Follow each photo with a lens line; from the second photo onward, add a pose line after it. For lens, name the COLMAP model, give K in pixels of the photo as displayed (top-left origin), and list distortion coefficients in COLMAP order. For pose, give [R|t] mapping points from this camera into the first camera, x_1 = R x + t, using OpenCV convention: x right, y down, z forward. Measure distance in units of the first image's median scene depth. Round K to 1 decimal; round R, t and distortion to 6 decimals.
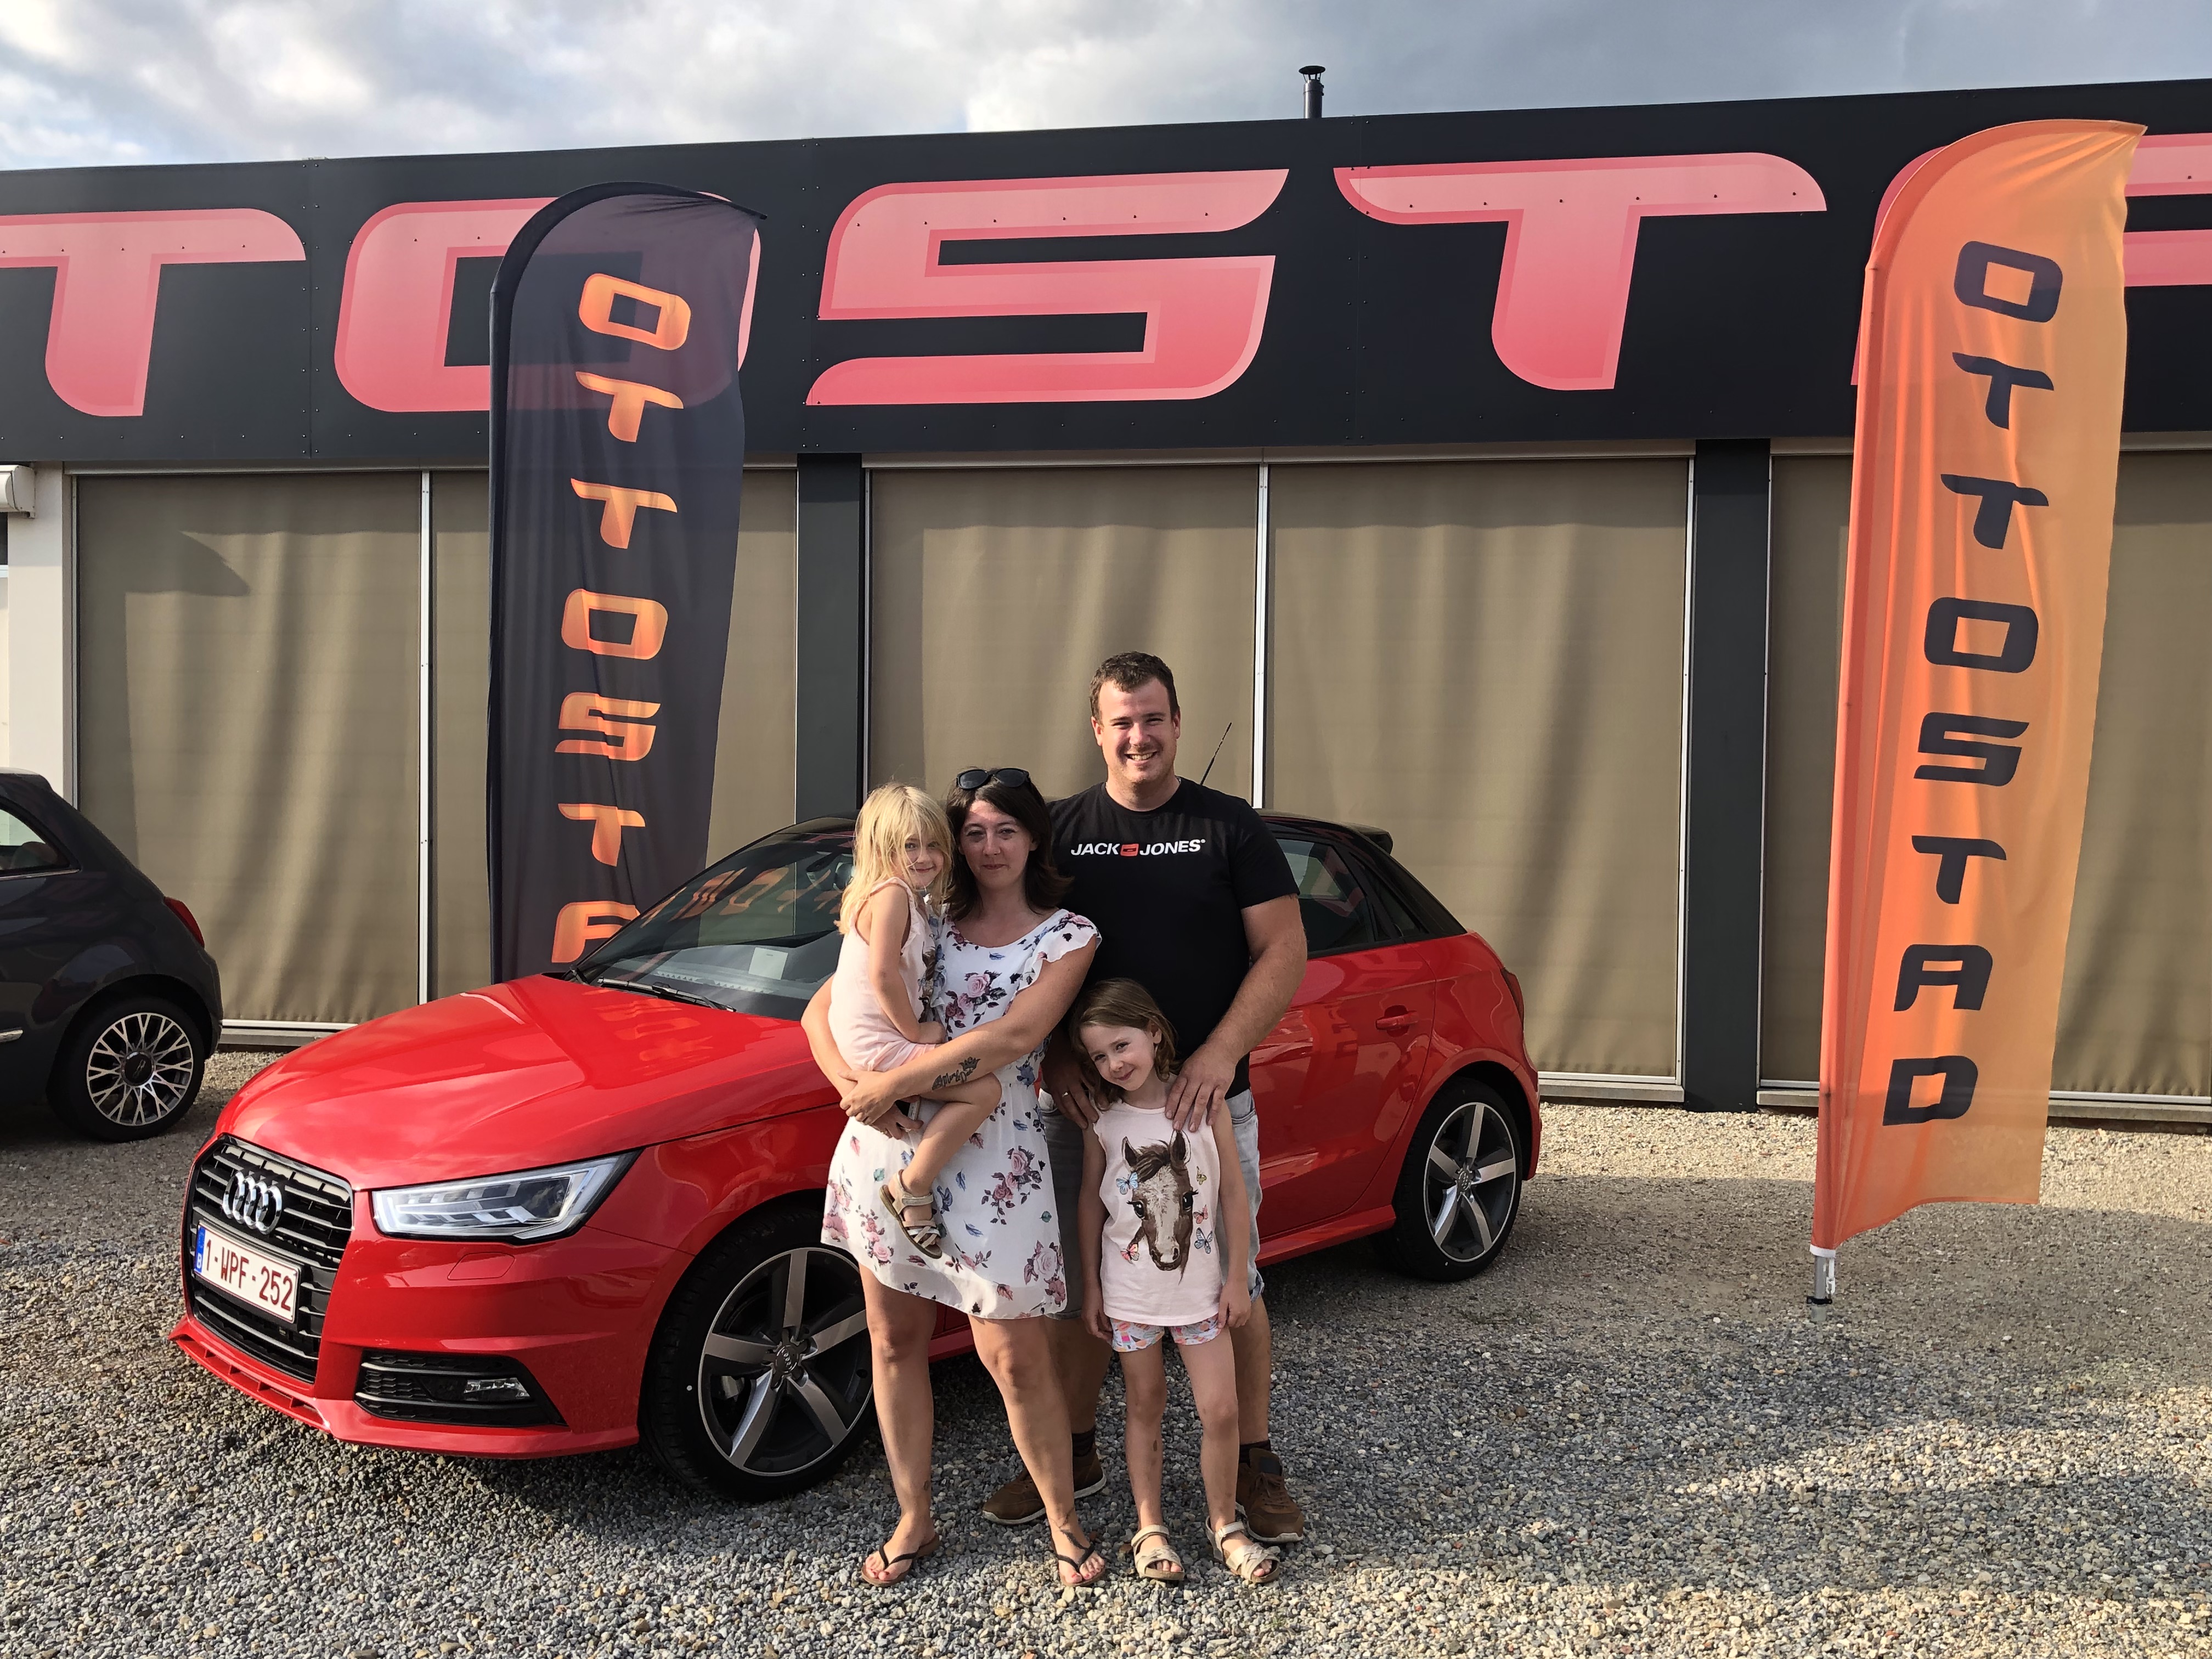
lens RADIAL K [[1975.8, 0, 1118.2], [0, 1975.8, 812.6], [0, 0, 1]] dist [0.034202, -0.008043]
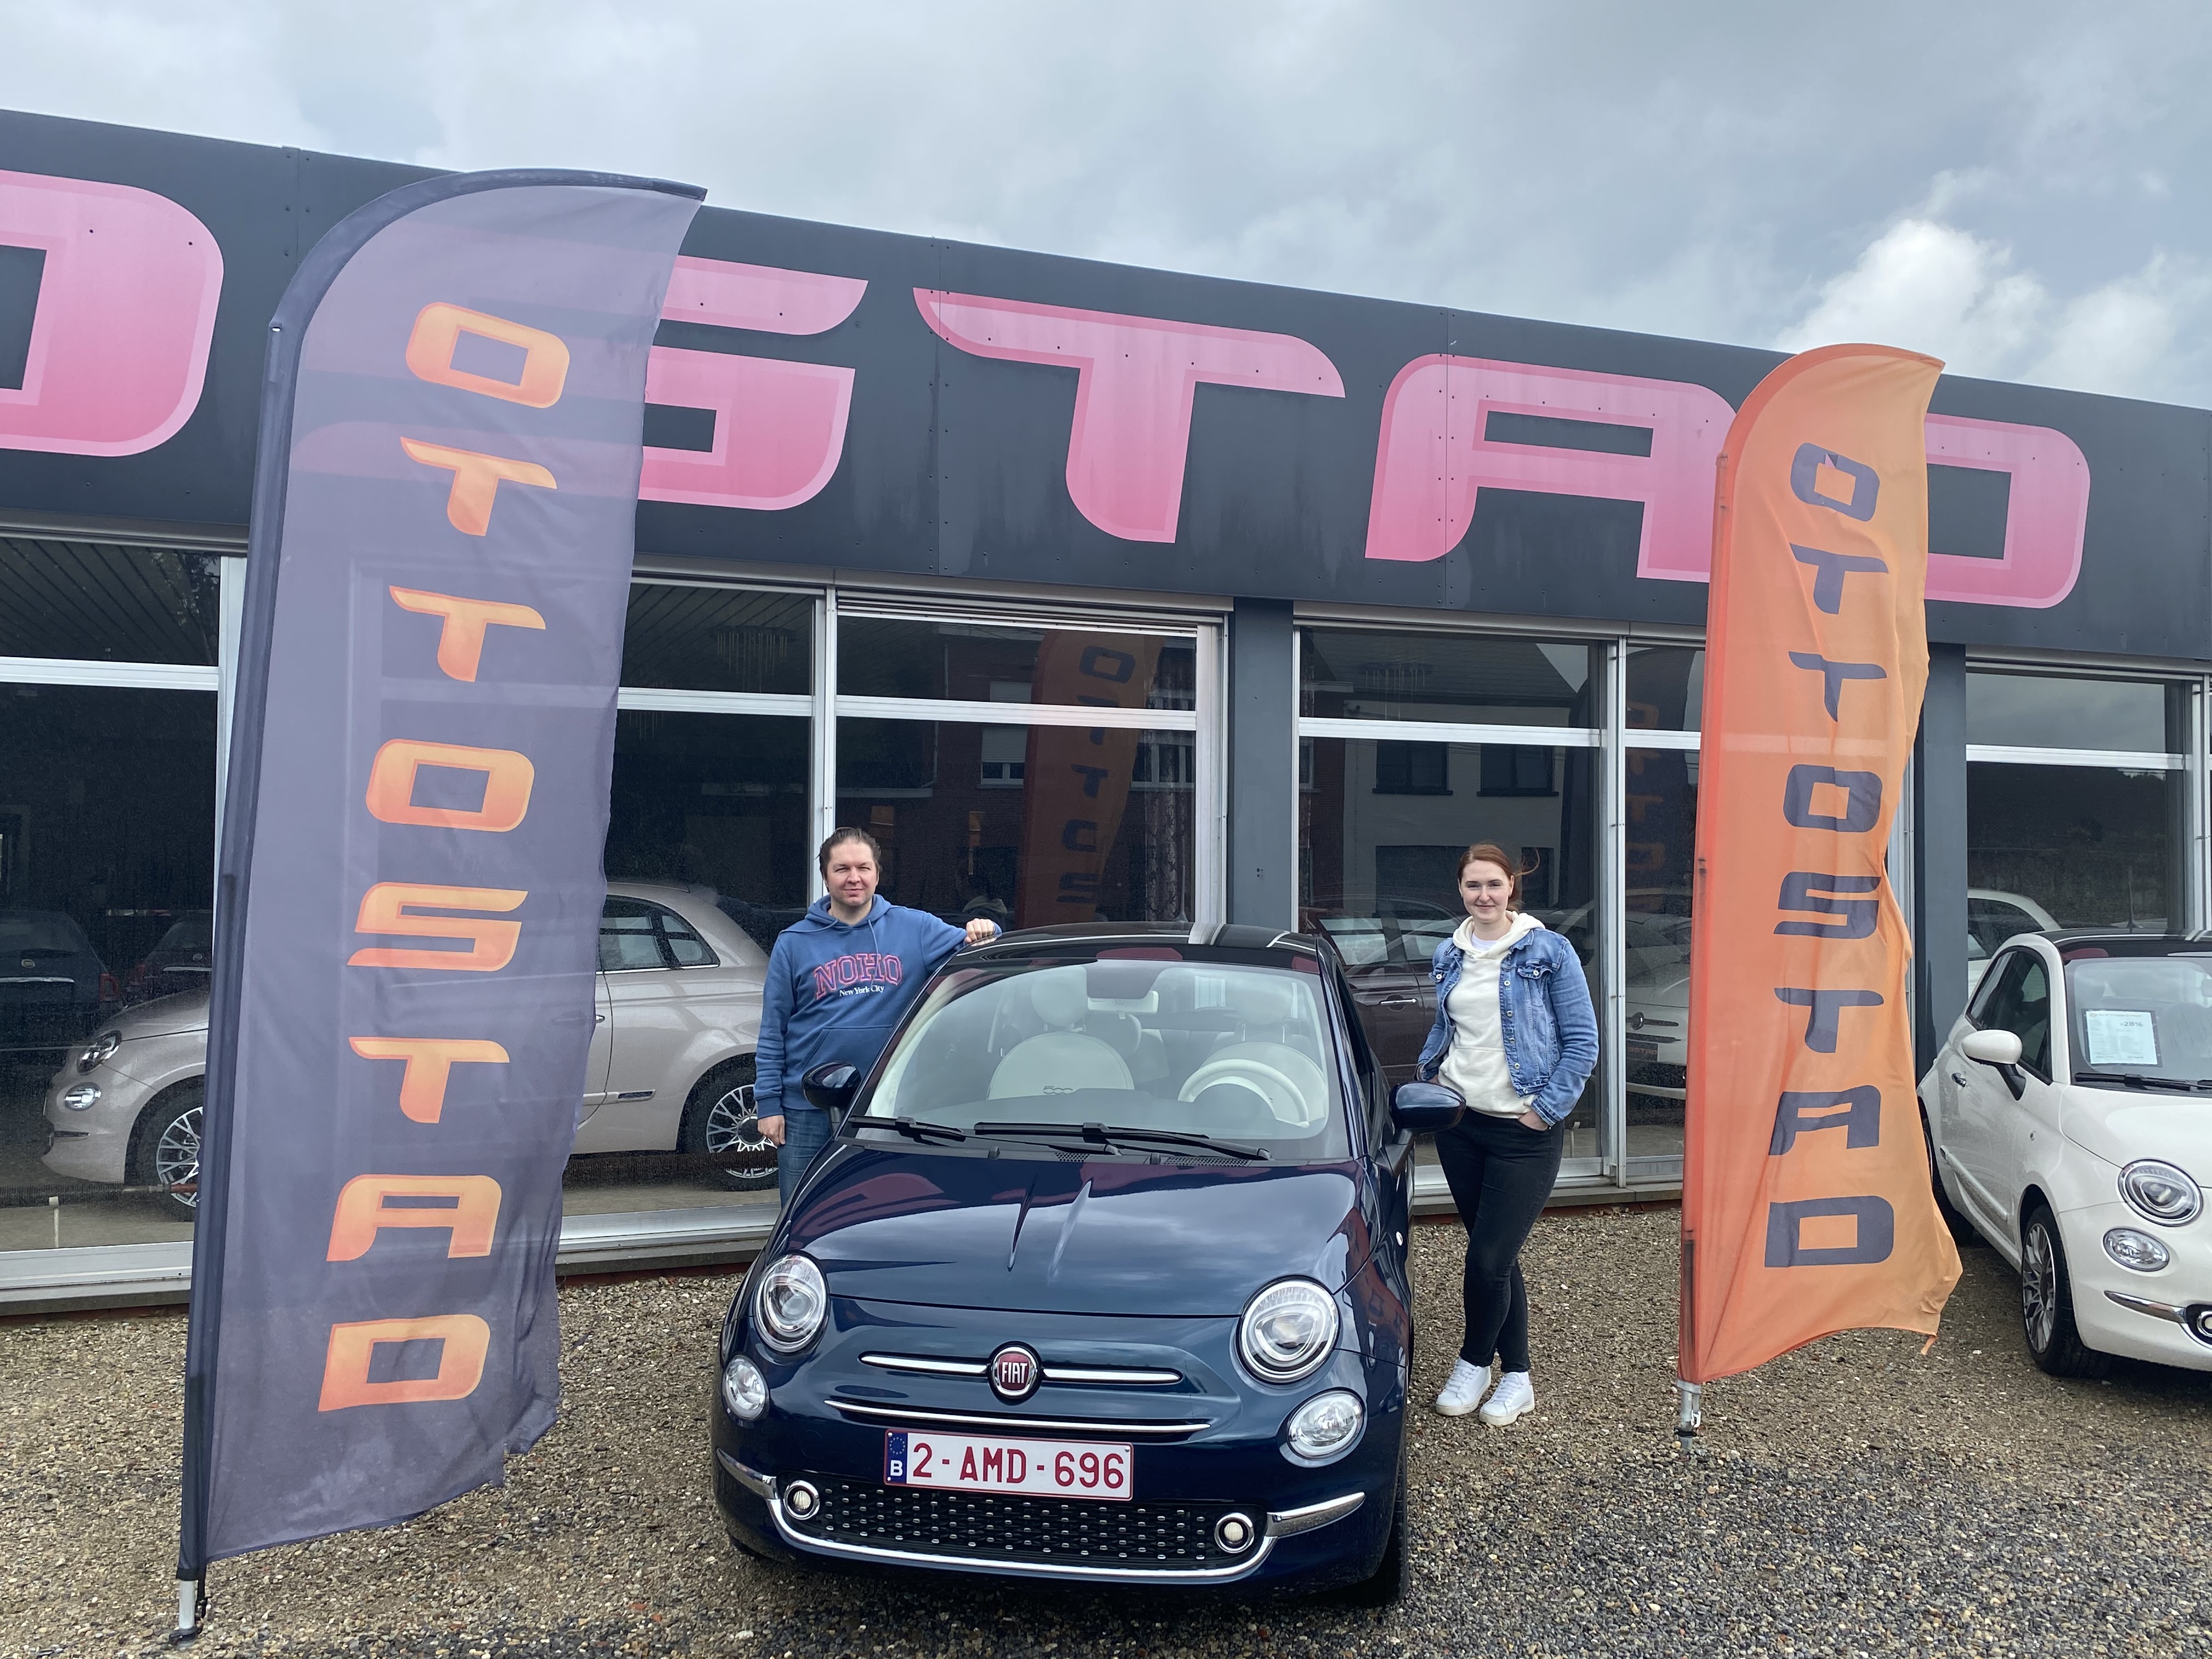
lens RADIAL K [[2115.4, 0, 1199.6], [0, 2115.4, 902.6], [0, 0, 1]] dist [0.049844, 0.000000]
pose [[0.836023, -0.009328, 0.548615, -0.343222], [0.021231, 0.999657, -0.015357, -0.007389], [-0.548283, 0.024486, 0.835934, 0.067451]]
